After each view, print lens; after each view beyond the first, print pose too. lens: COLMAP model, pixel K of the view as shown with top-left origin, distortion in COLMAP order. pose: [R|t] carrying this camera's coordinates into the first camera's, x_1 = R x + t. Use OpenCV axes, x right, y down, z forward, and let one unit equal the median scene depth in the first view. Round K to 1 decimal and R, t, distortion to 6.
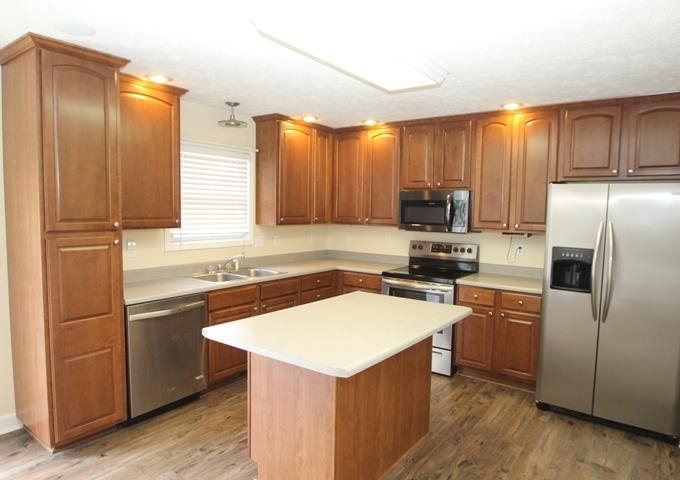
lens RADIAL K [[428.5, 0, 363.0], [0, 428.5, 240.8], [0, 0, 1]] dist [-0.019196, -0.002993]
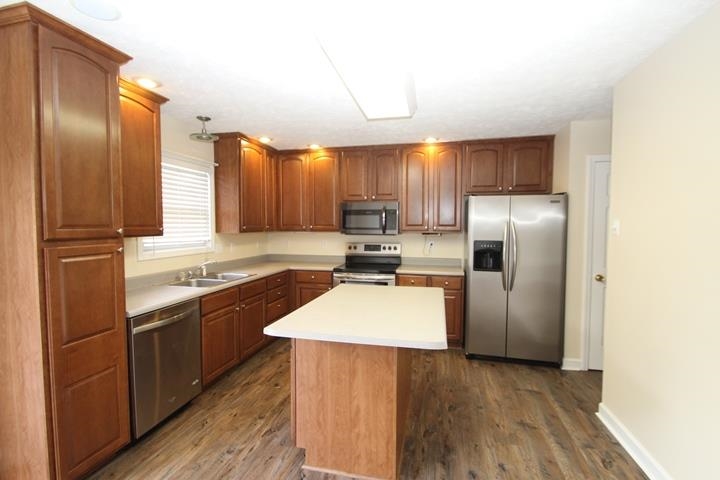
lens RADIAL K [[331.1, 0, 360.0], [0, 331.1, 240.0], [0, 0, 1]] dist [0.021510, -0.021267]
pose [[0.932457, -0.034850, 0.359596, -0.287578], [0.043249, 0.998947, -0.015336, 0.012015], [-0.358683, 0.029852, 0.932982, 0.111324]]
